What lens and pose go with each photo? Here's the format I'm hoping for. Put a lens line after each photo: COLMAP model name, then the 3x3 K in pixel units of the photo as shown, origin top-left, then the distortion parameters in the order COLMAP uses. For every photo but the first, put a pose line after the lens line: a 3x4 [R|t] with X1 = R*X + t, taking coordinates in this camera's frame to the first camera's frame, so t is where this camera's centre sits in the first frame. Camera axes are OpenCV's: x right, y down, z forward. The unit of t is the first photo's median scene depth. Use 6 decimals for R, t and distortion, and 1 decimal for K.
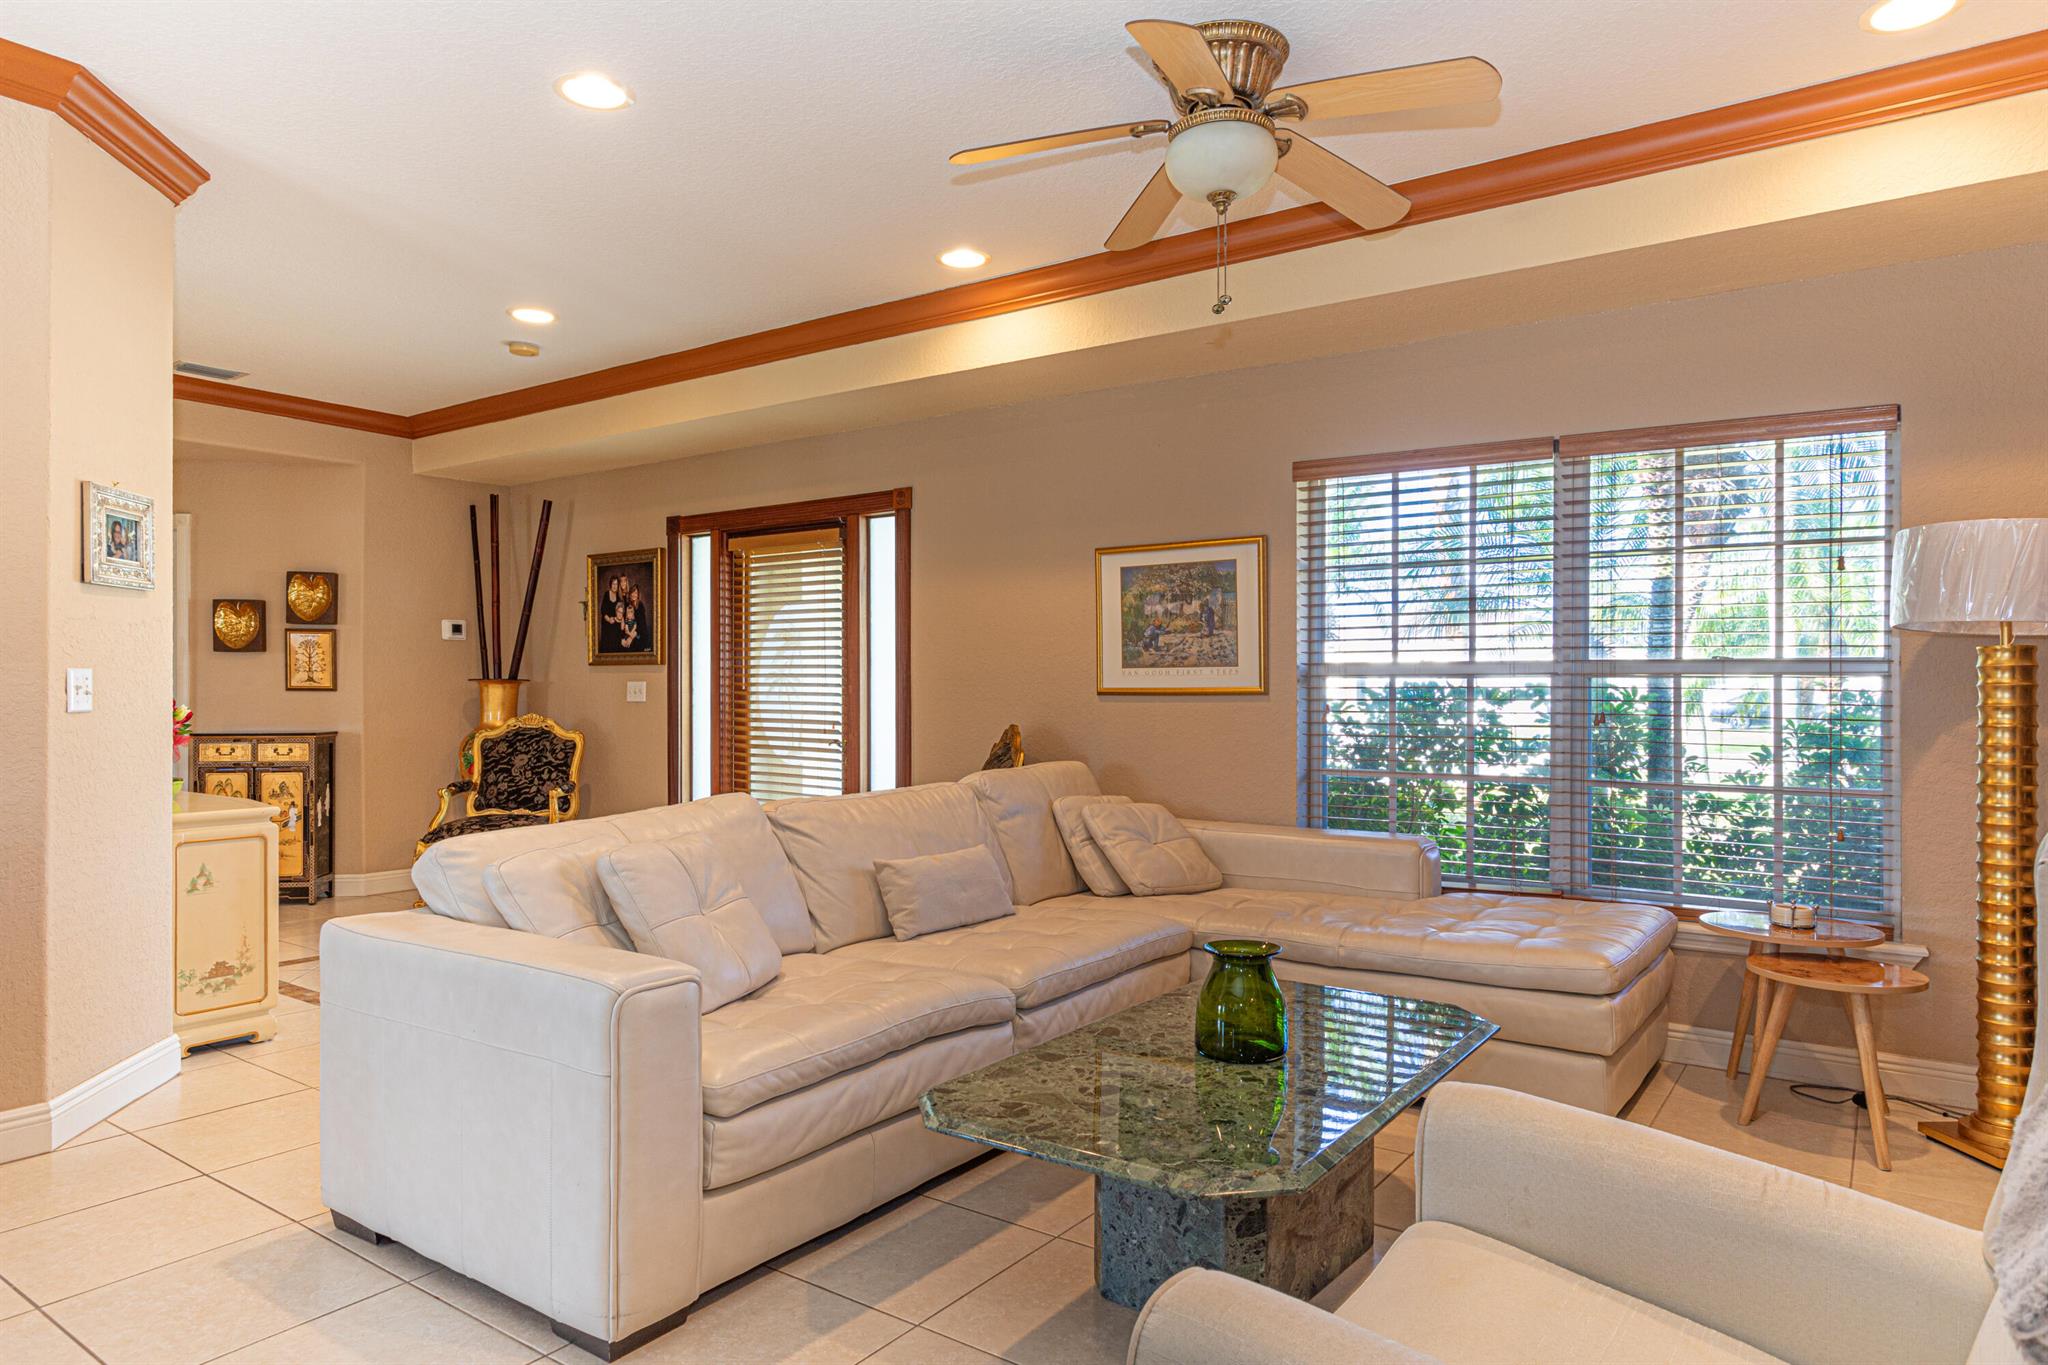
lens RADIAL K [[1206.7, 0, 1035.6], [0, 1206.7, 685.1], [0, 0, 1]] dist [-0.010078, 0.008268]
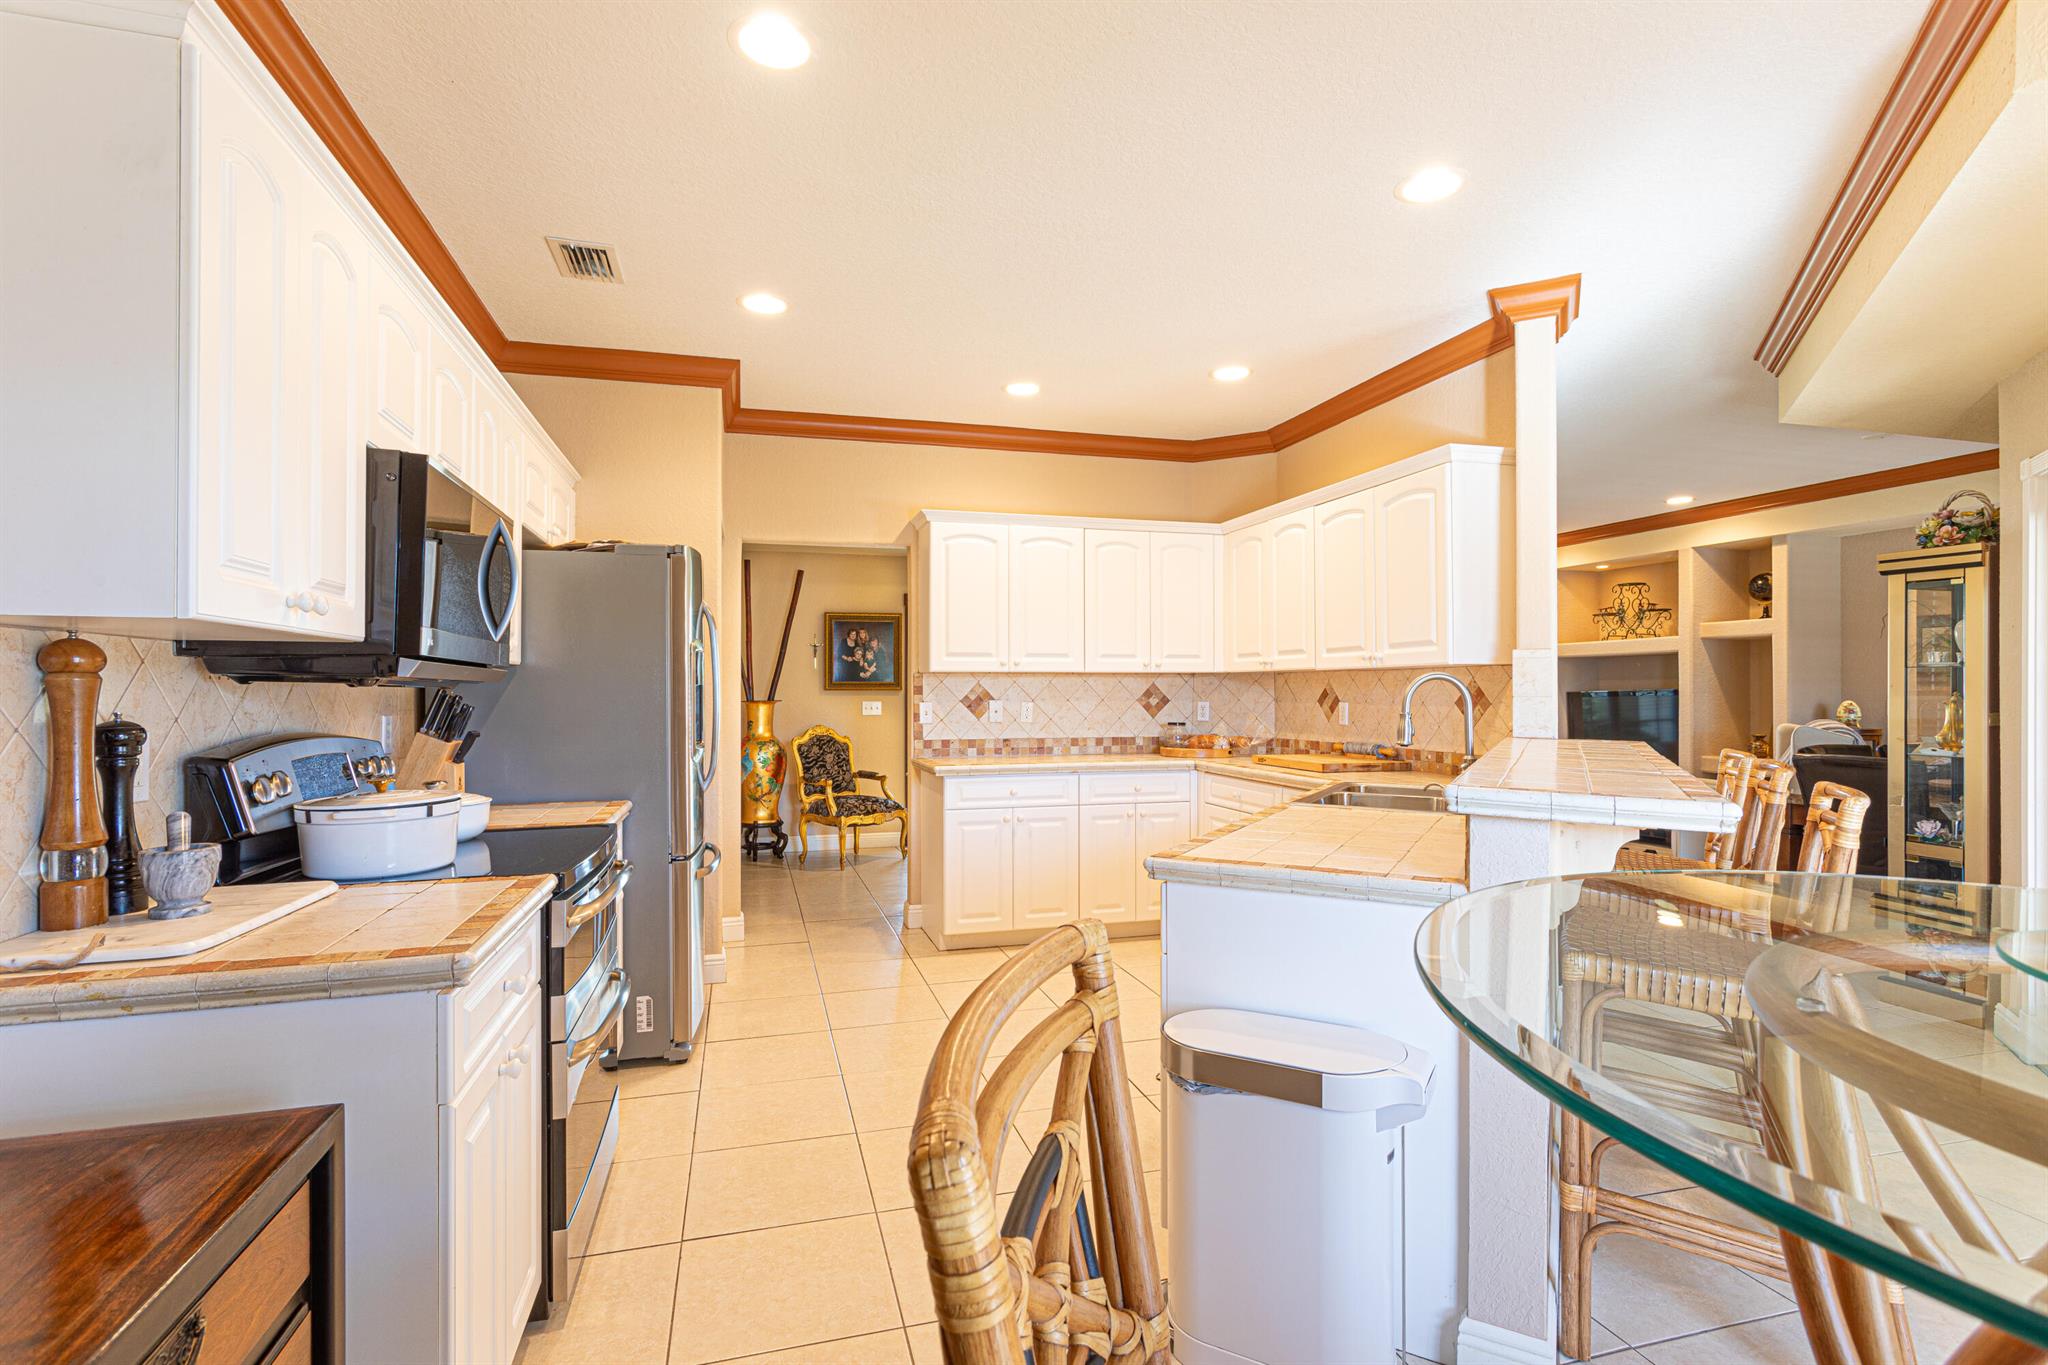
lens RADIAL K [[969.9, 0, 989.7], [0, 969.9, 682.5], [0, 0, 1]] dist [-0.000914, 0.001732]
pose [[0.671307, 0.006827, 0.741148, -1.176220], [-0.001706, 0.999969, -0.007665, -0.018460], [-0.741178, 0.003882, 0.671298, 0.099370]]
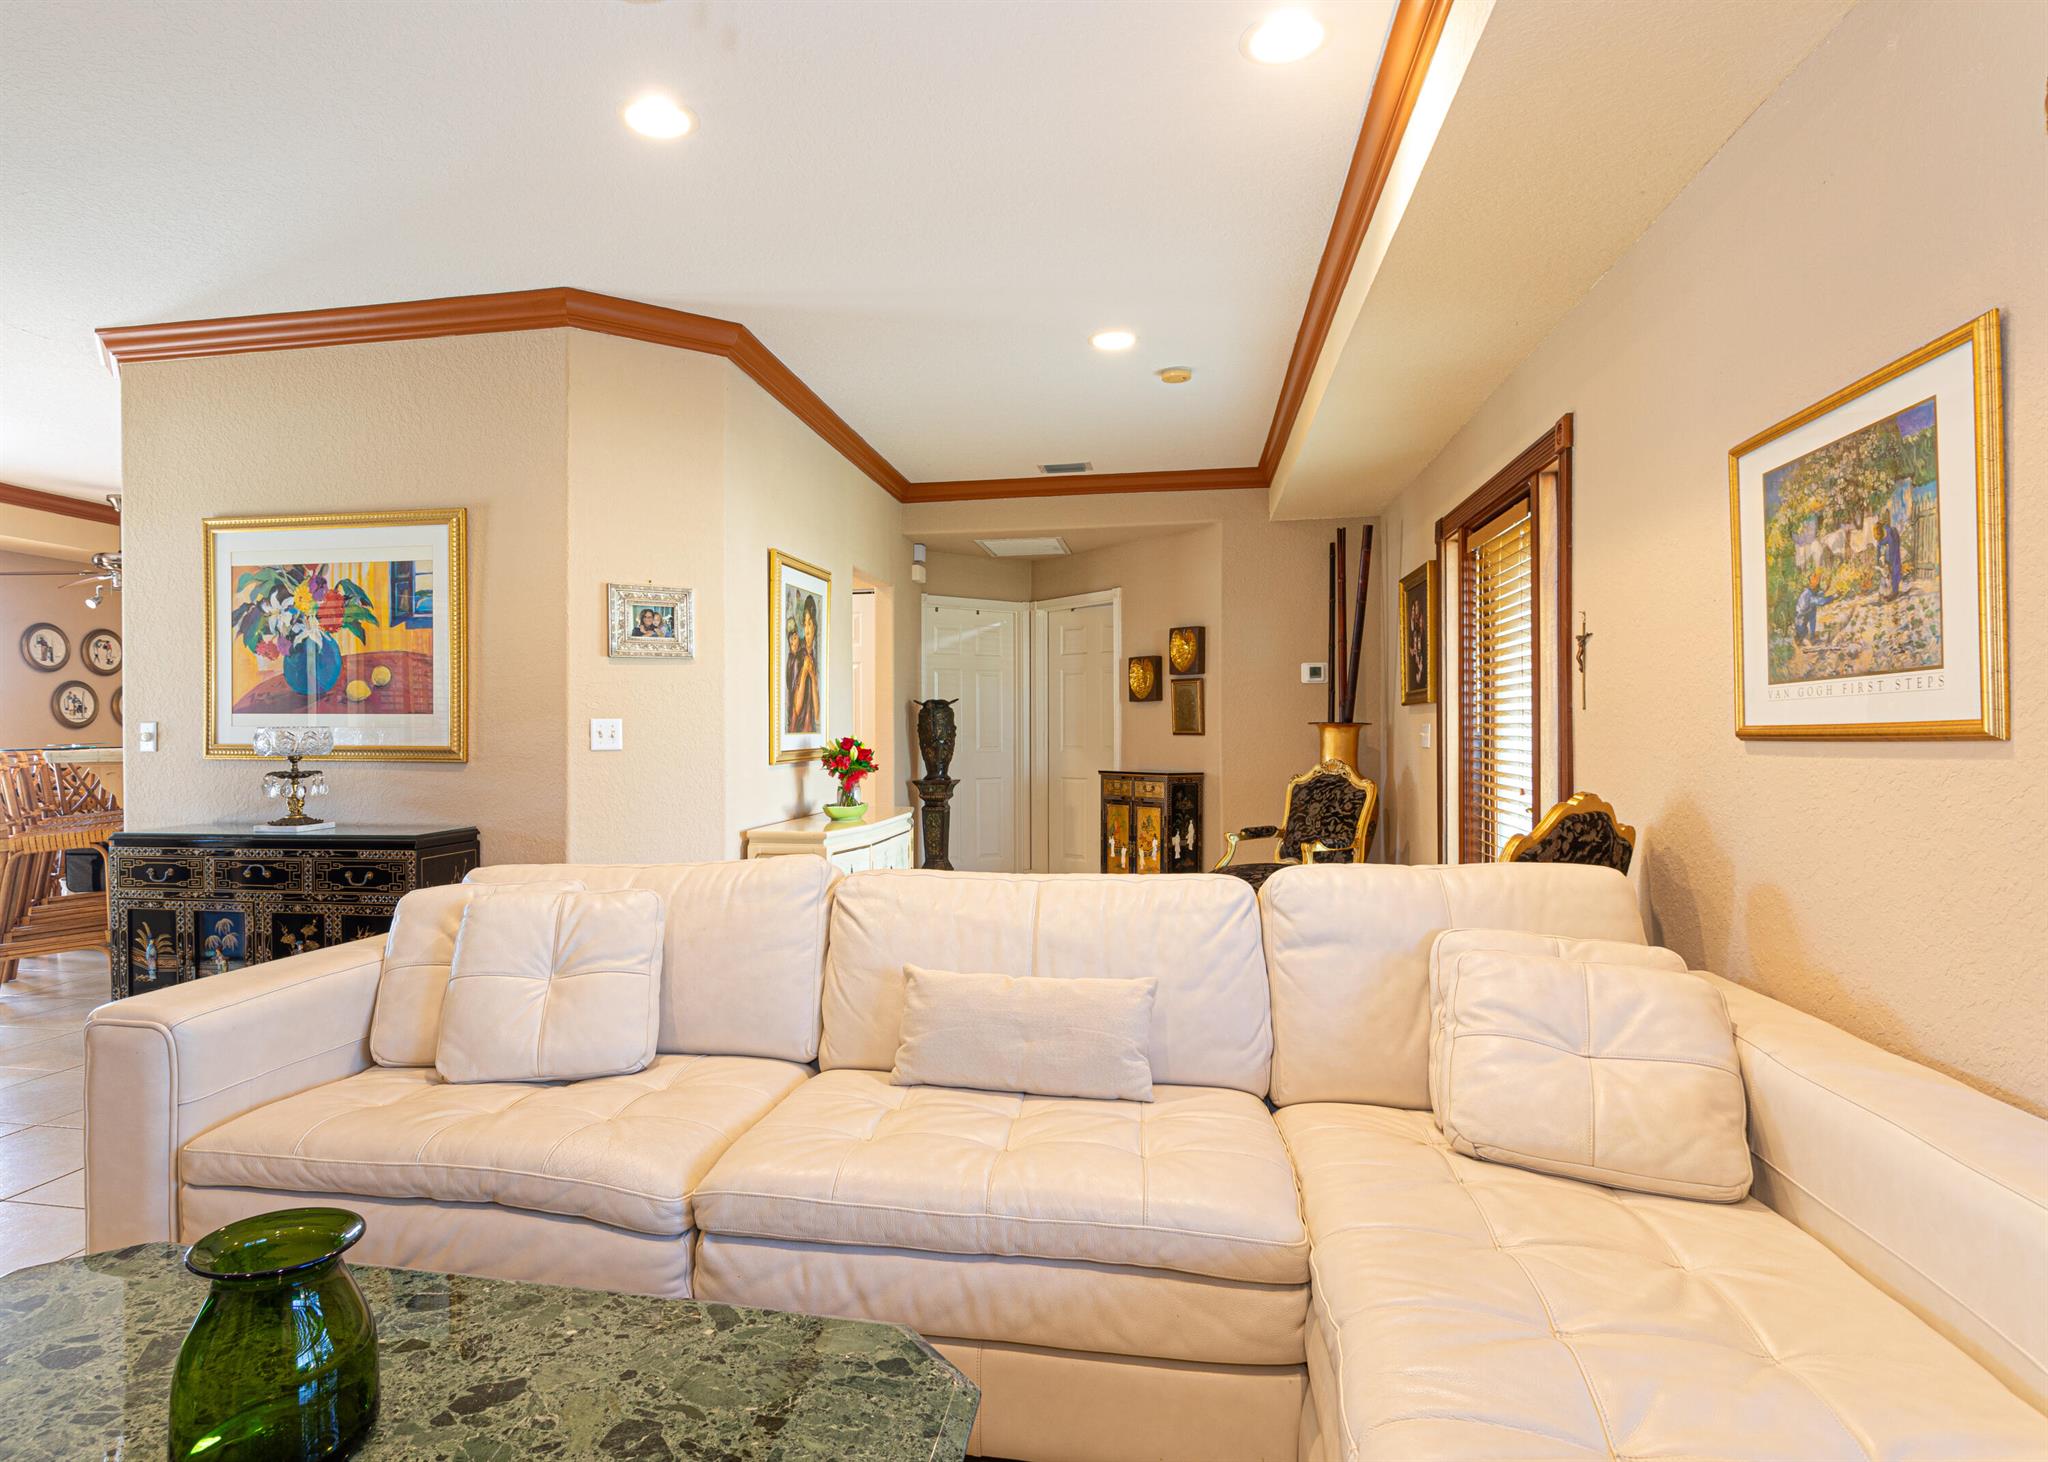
lens RADIAL K [[1132.3, 0, 972.5], [0, 1132.3, 733.6], [0, 0, 1]] dist [0.007731, 0.000392]
pose [[0.403723, -0.002591, -0.914878, 0.283563], [0.005075, 0.999987, -0.000593, 0.003233], [0.914867, -0.004403, 0.403731, 0.421466]]
